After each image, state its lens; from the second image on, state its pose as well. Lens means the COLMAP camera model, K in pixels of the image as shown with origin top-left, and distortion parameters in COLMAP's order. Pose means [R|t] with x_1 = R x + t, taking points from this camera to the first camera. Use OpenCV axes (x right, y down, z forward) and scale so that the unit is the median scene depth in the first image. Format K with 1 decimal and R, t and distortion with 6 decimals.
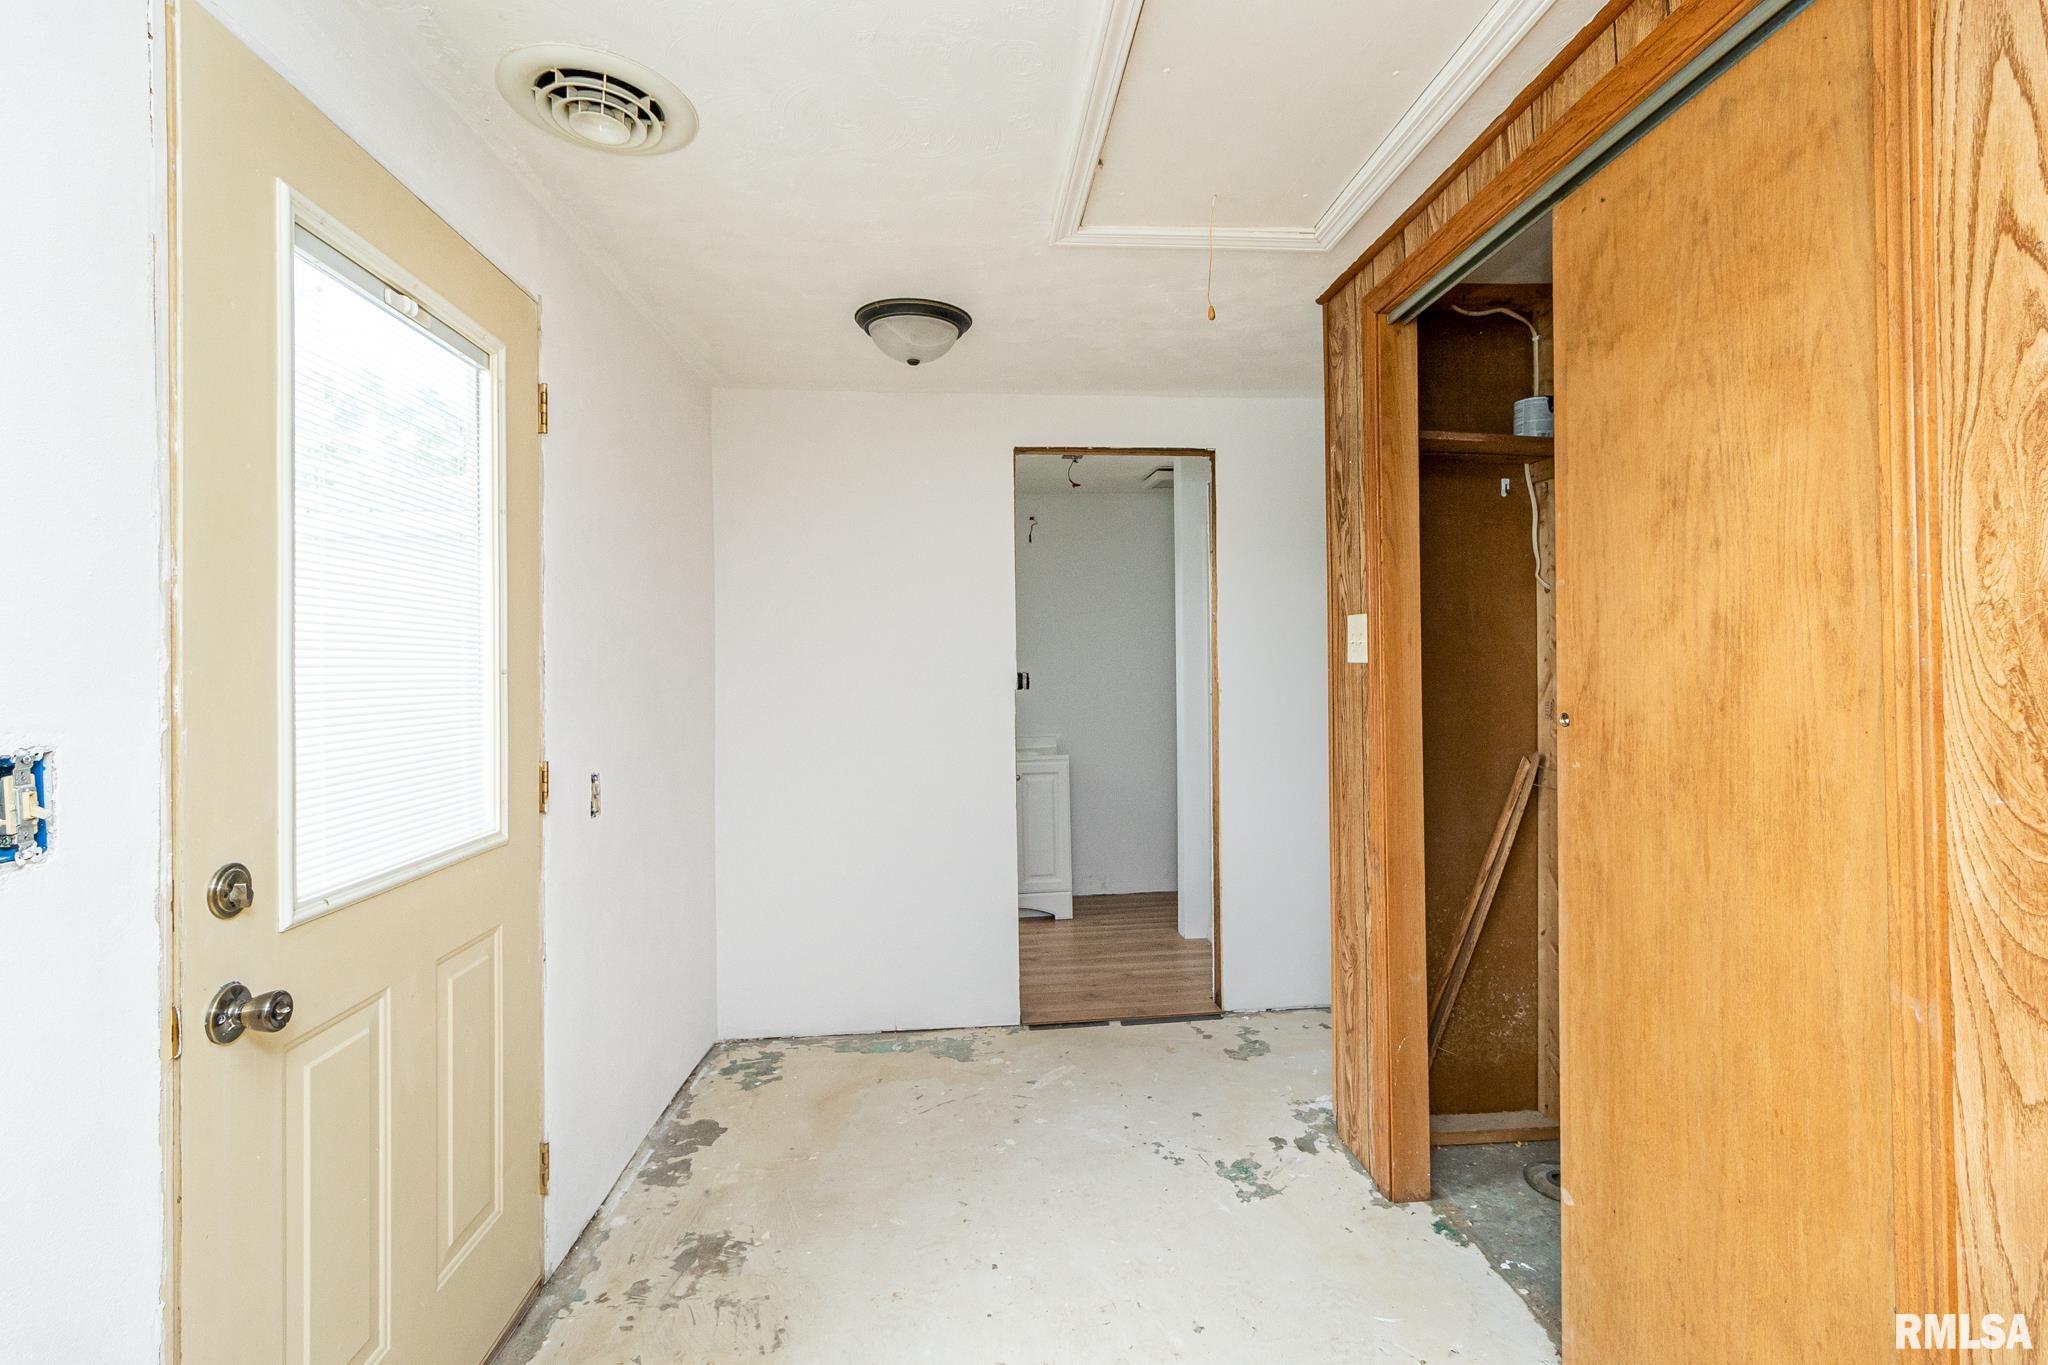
lens RADIAL K [[946.8, 0, 1028.1], [0, 946.8, 676.8], [0, 0, 1]] dist [0.006011, -0.000882]
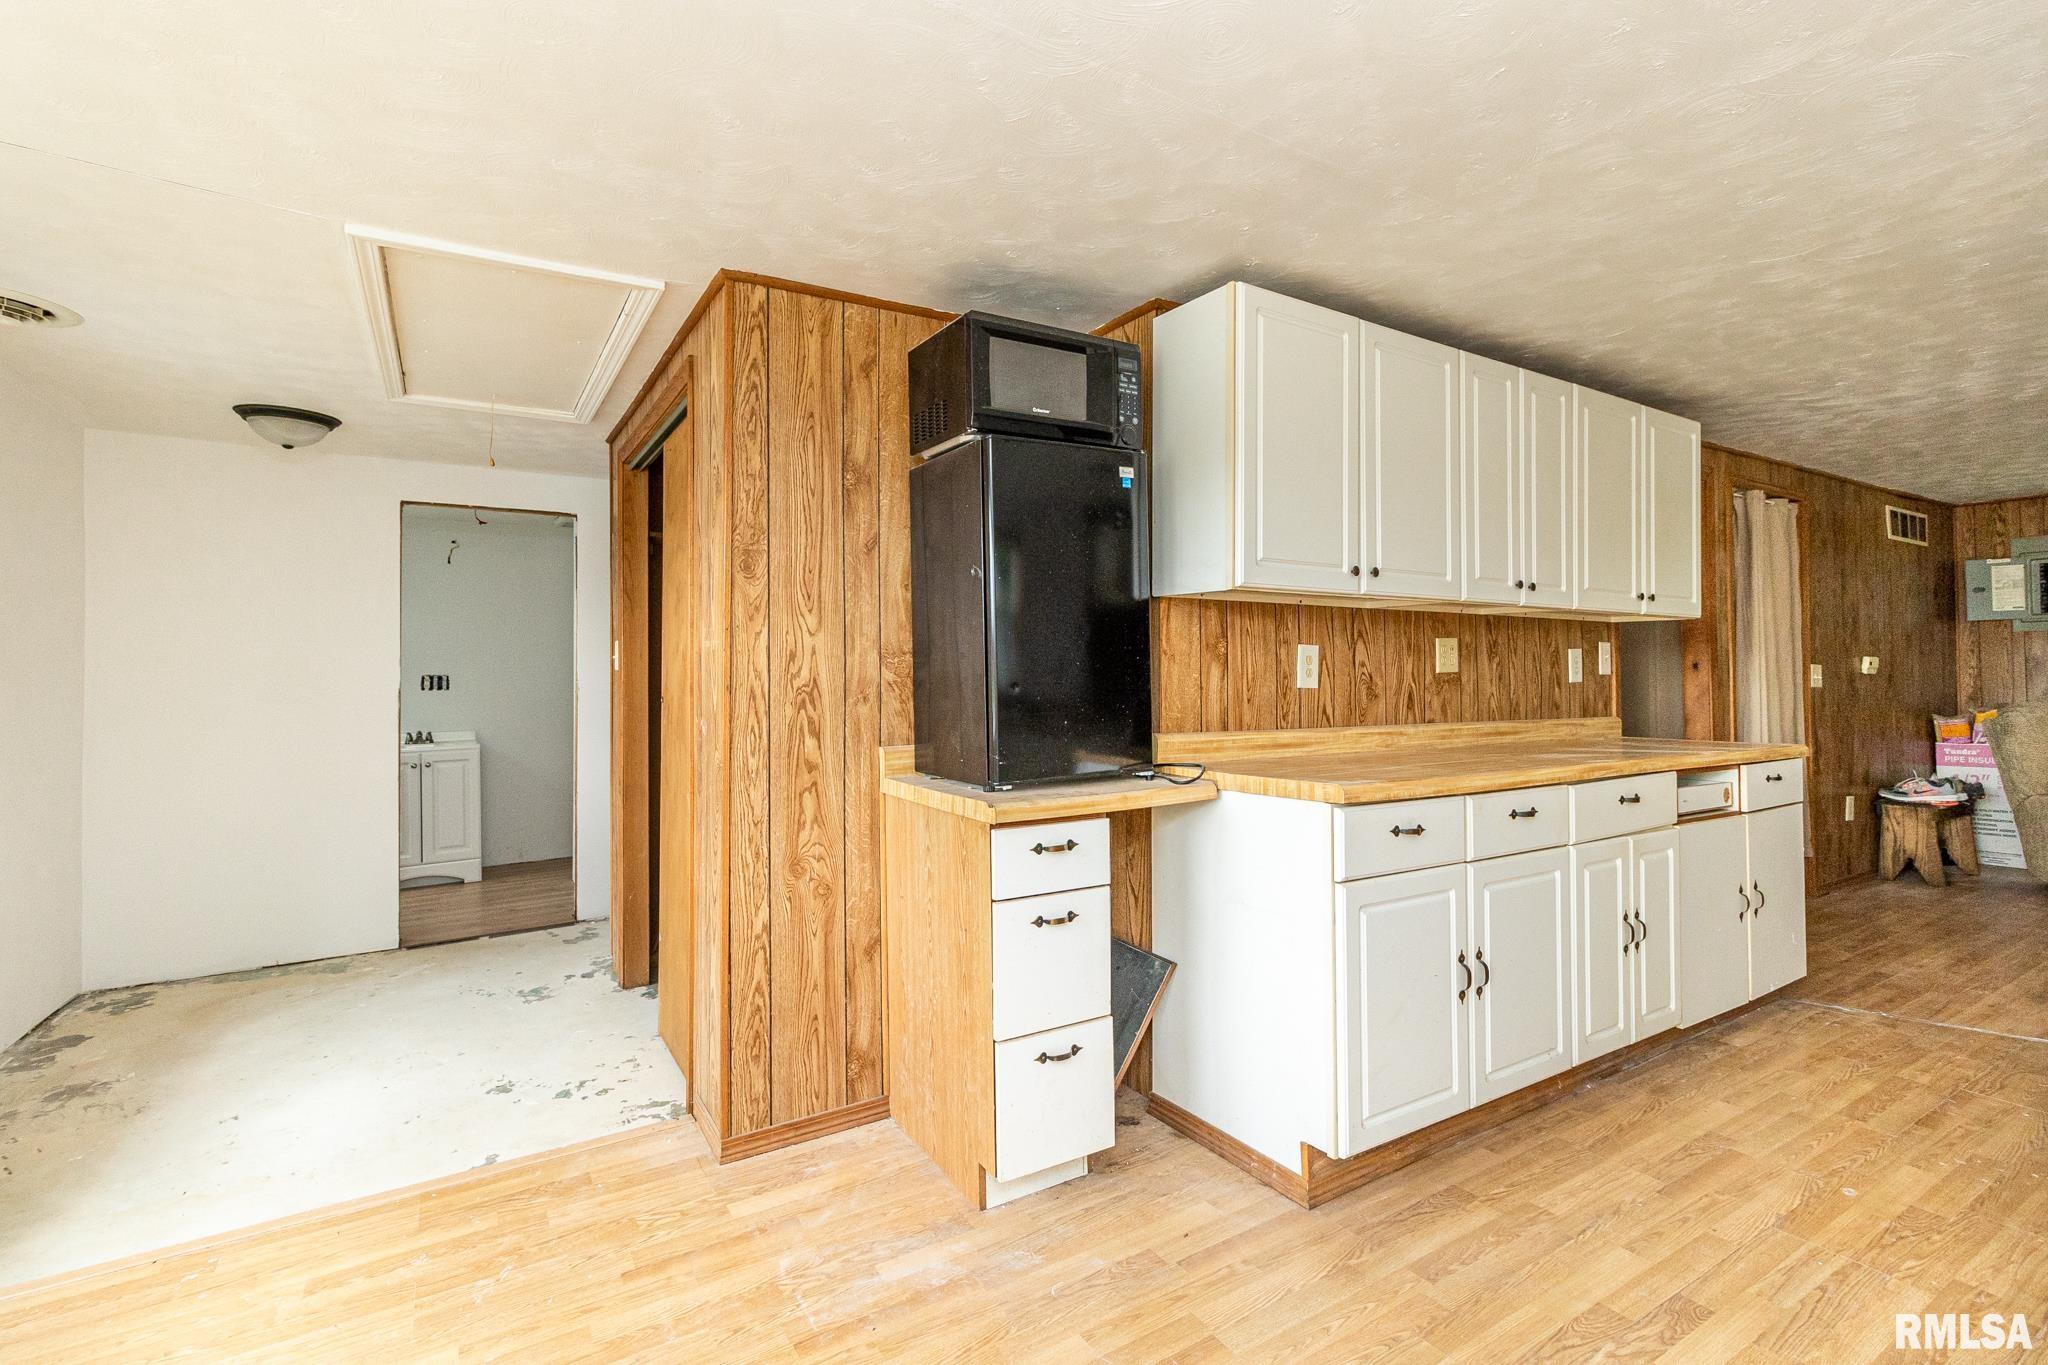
lens RADIAL K [[946.8, 0, 1025.8], [0, 946.8, 665.8], [0, 0, 1]] dist [0.006011, -0.000882]
pose [[0.891318, 0.010685, 0.453252, 0.201538], [-0.002945, 0.999838, -0.017779, 0.005193], [-0.453369, 0.014511, 0.891205, -0.673641]]
